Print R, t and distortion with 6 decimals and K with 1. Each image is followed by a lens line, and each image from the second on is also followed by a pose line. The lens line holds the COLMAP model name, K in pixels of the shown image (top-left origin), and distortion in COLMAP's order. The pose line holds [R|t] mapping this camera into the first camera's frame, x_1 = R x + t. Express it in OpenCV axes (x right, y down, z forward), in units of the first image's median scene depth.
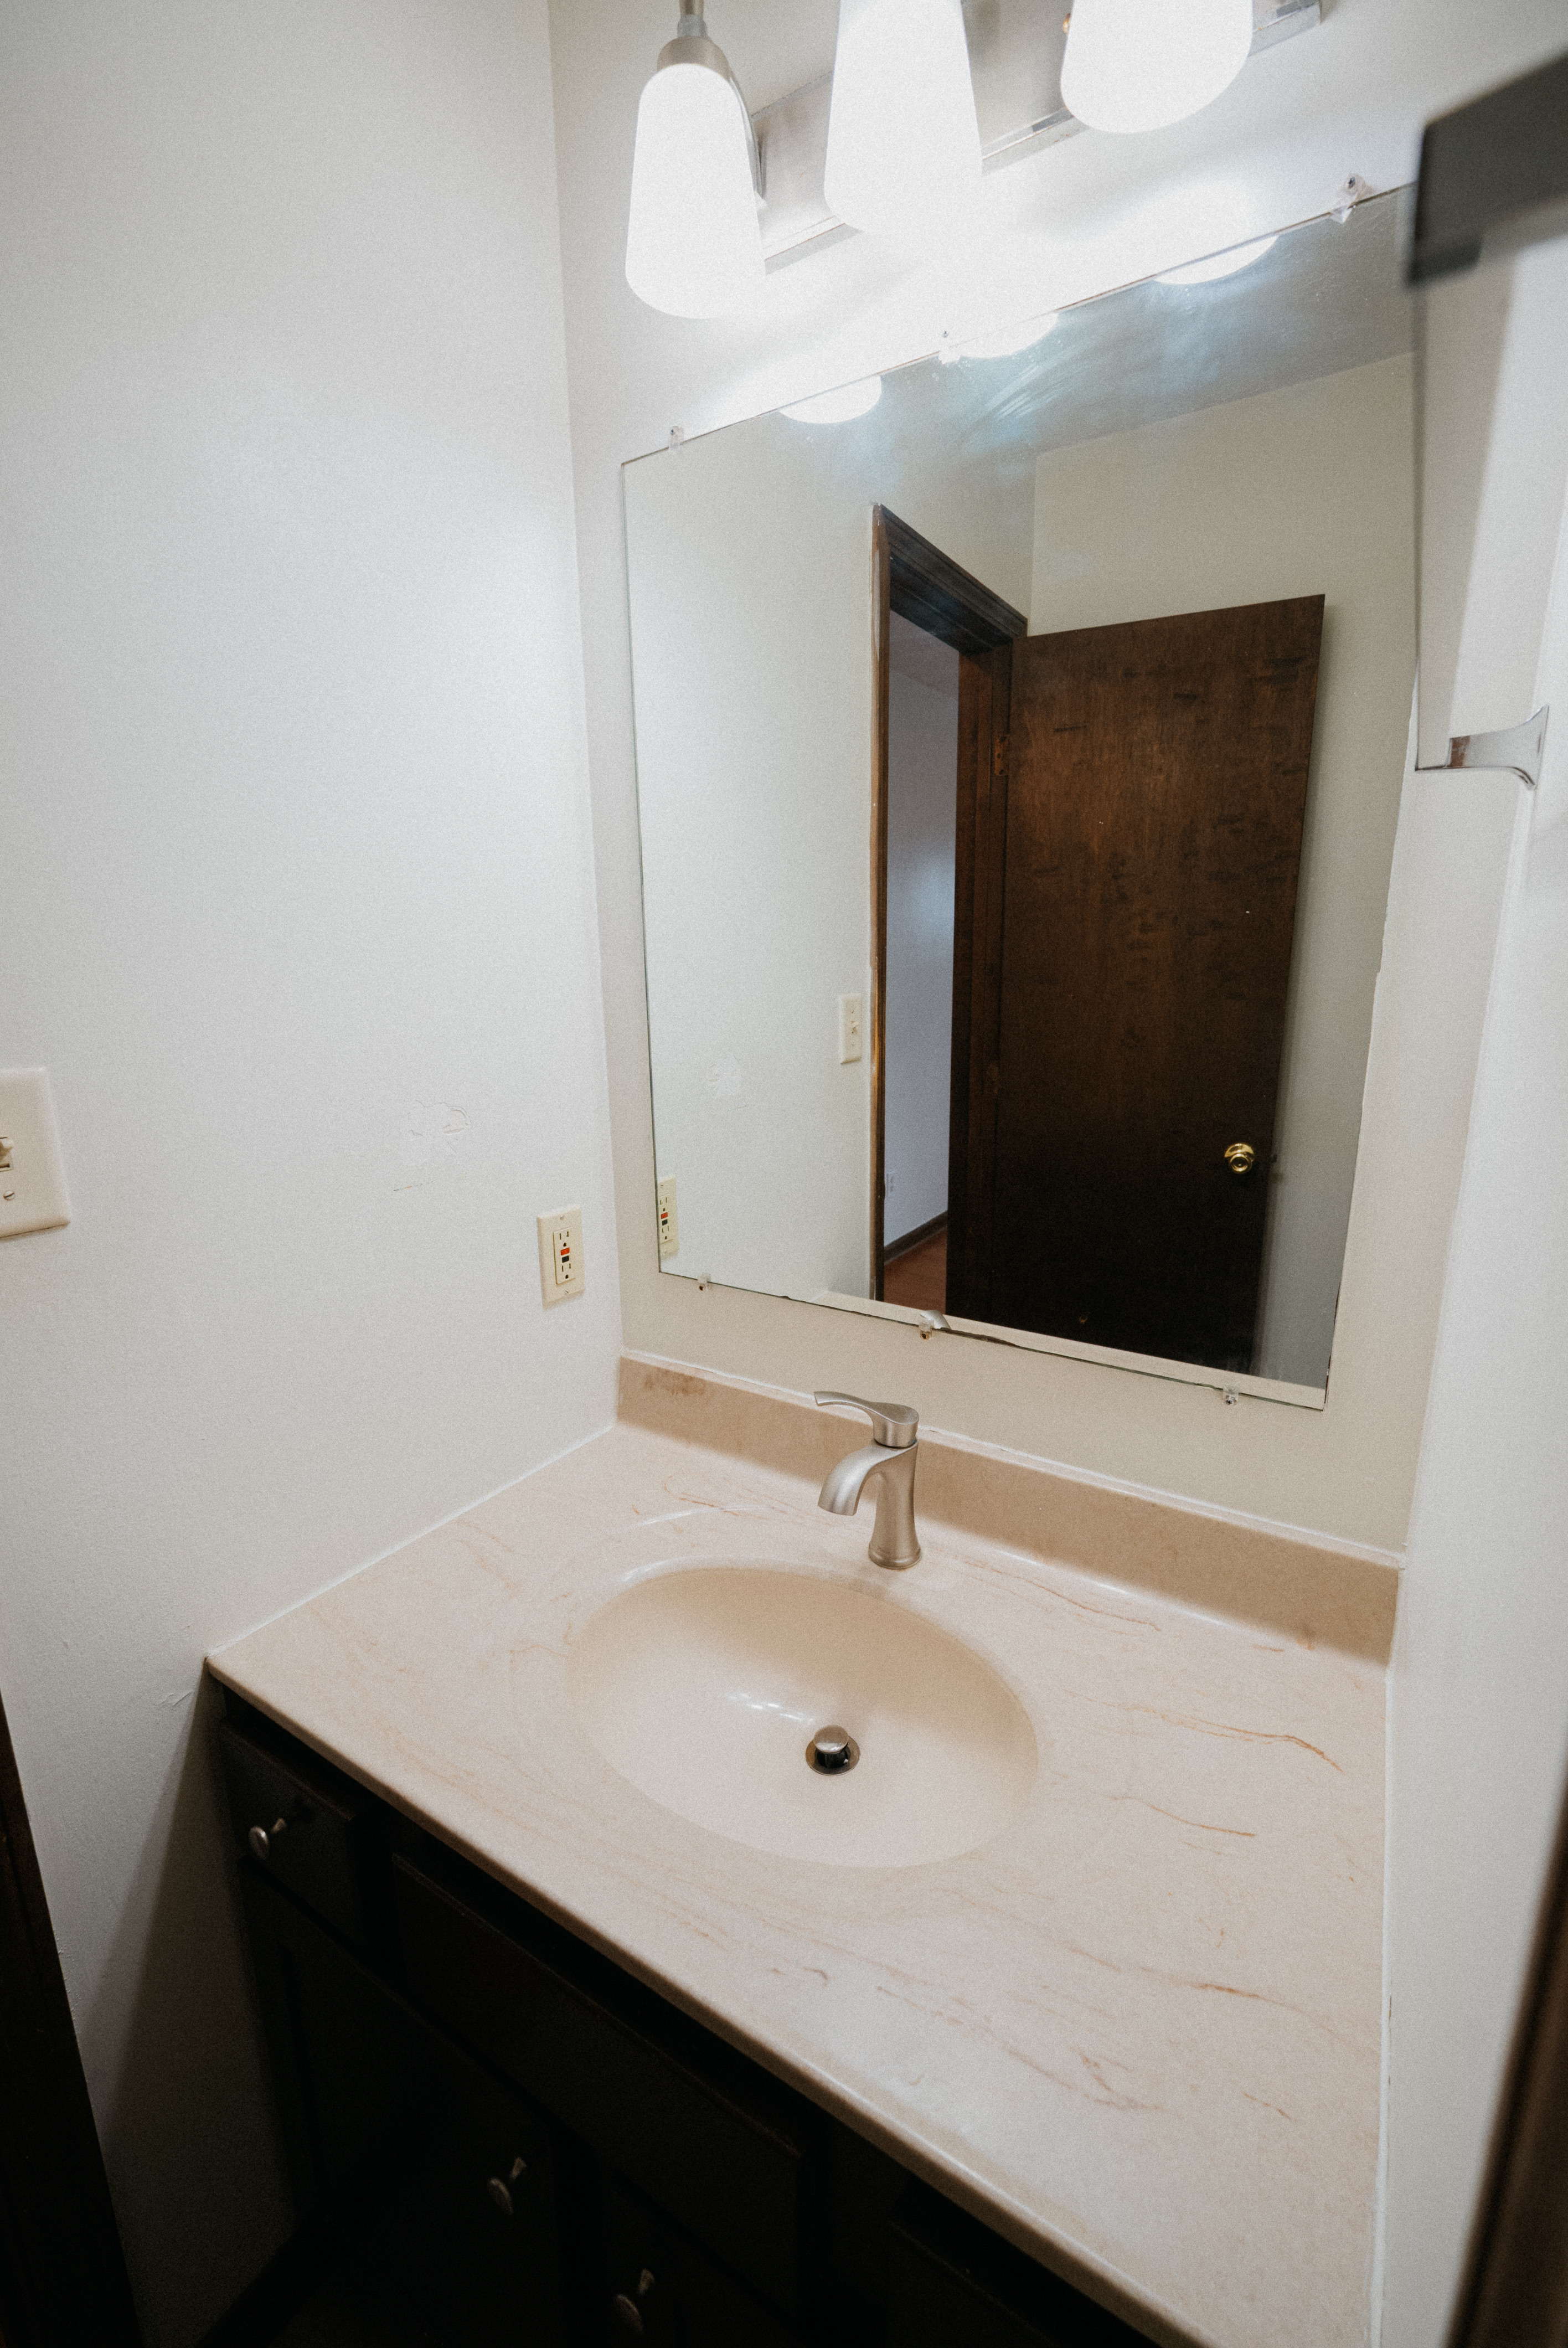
lens RADIAL K [[972.2, 0, 803.1], [0, 972.2, 1203.9], [0, 0, 1]] dist [0.004374, -0.001874]
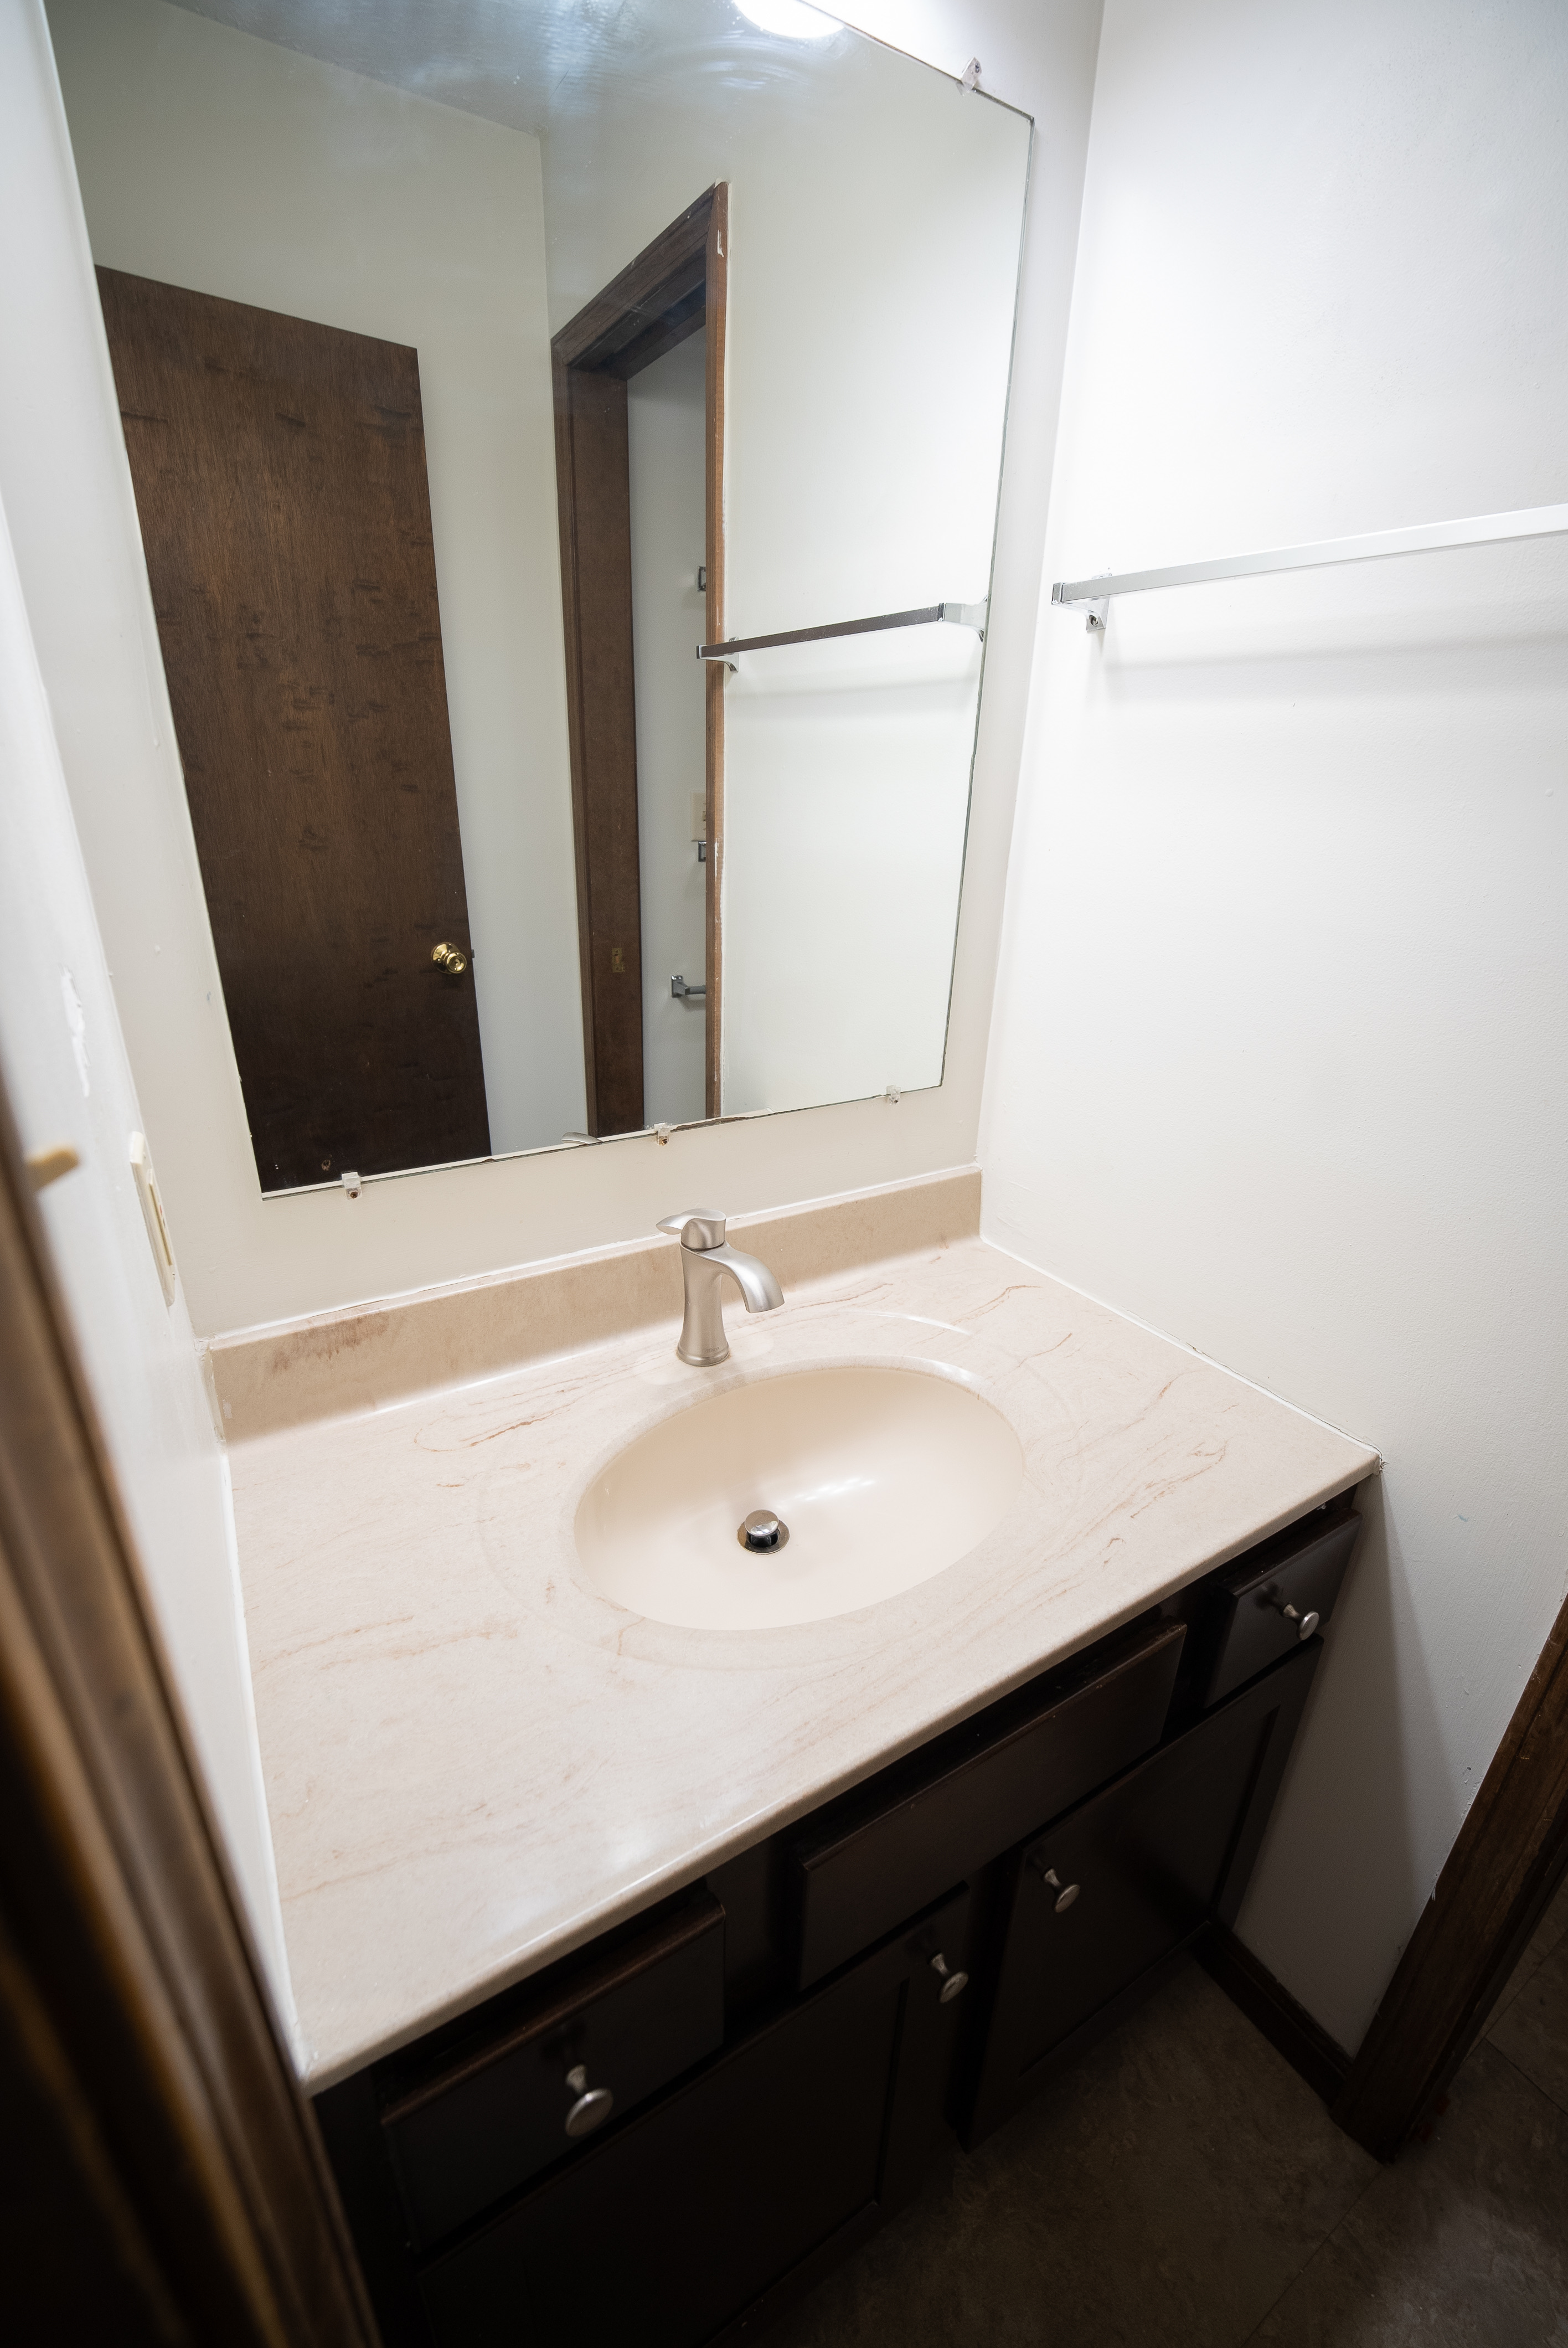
lens RADIAL K [[972.2, 0, 792.1], [0, 972.2, 1175.2], [0, 0, 1]] dist [0.004374, -0.001874]
pose [[0.447021, -0.329538, 0.831611, -0.342646], [0.191989, 0.943349, 0.270615, -0.038930], [-0.873678, 0.038689, 0.484964, 0.219269]]
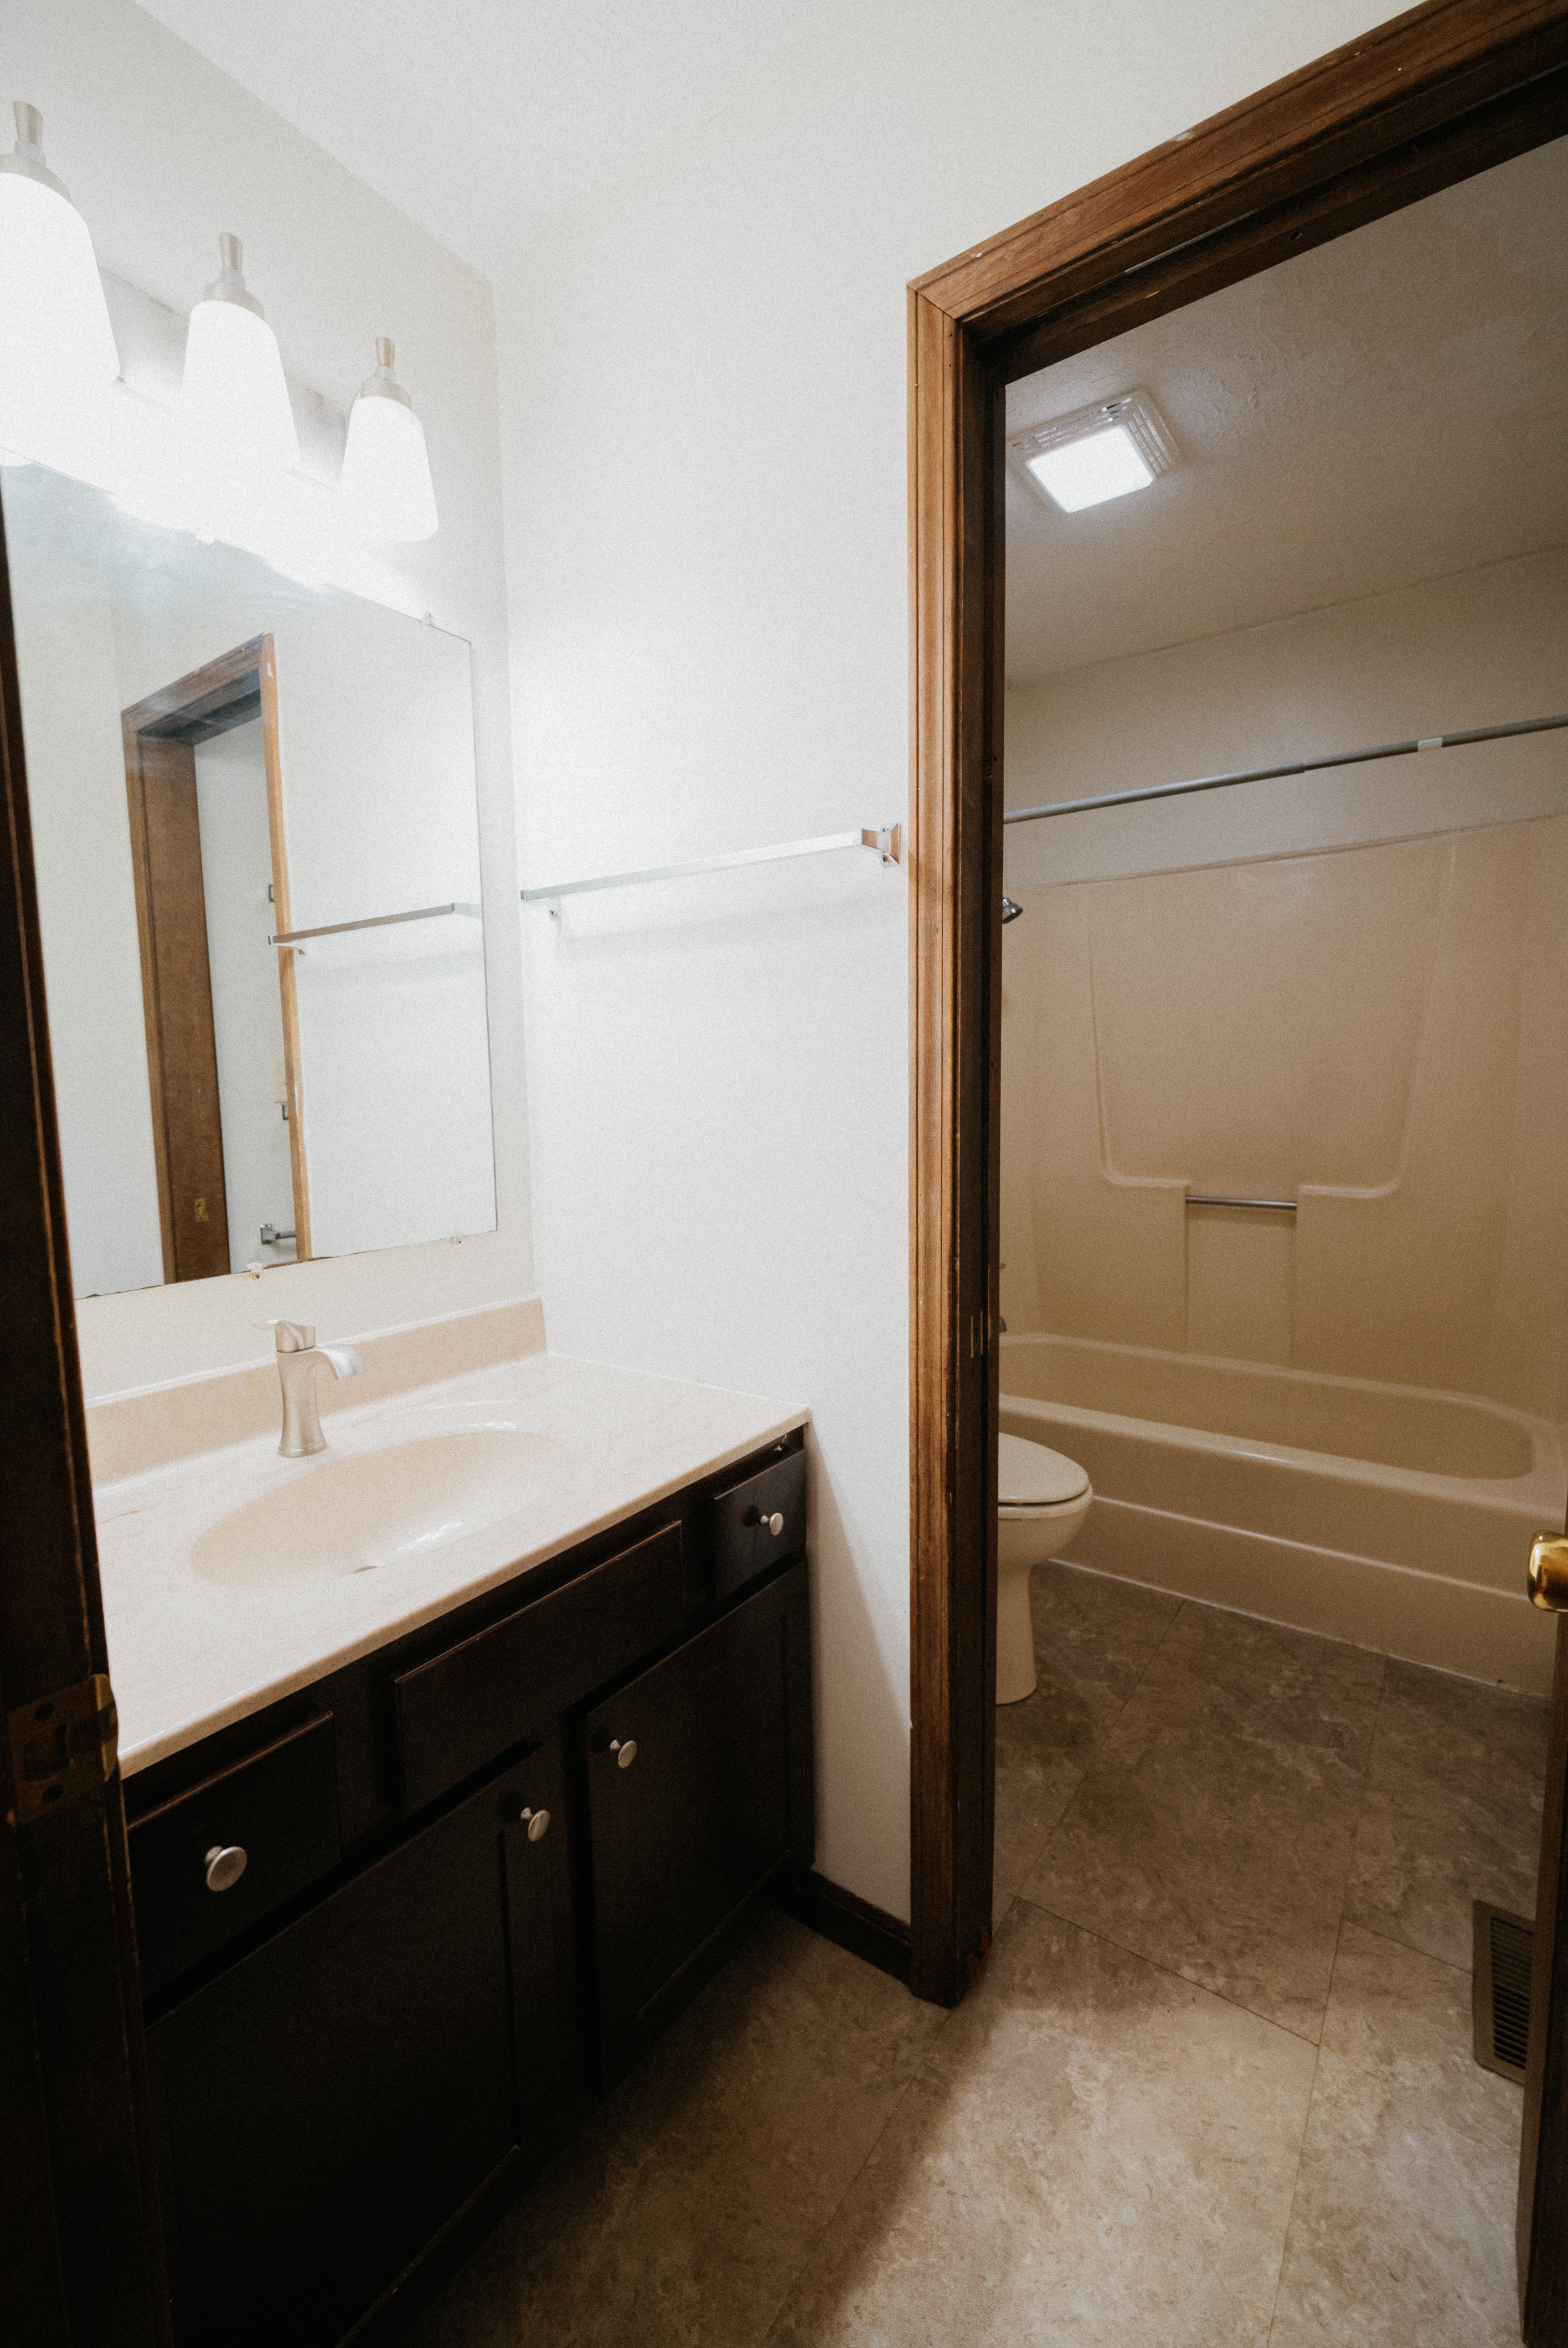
lens RADIAL K [[972.2, 0, 795.8], [0, 972.2, 1162.5], [0, 0, 1]] dist [0.004374, -0.001874]
pose [[0.068561, -0.096470, 0.992972, -0.546460], [0.266528, 0.960908, 0.074952, 0.044935], [-0.961385, 0.259516, 0.091593, 0.106432]]
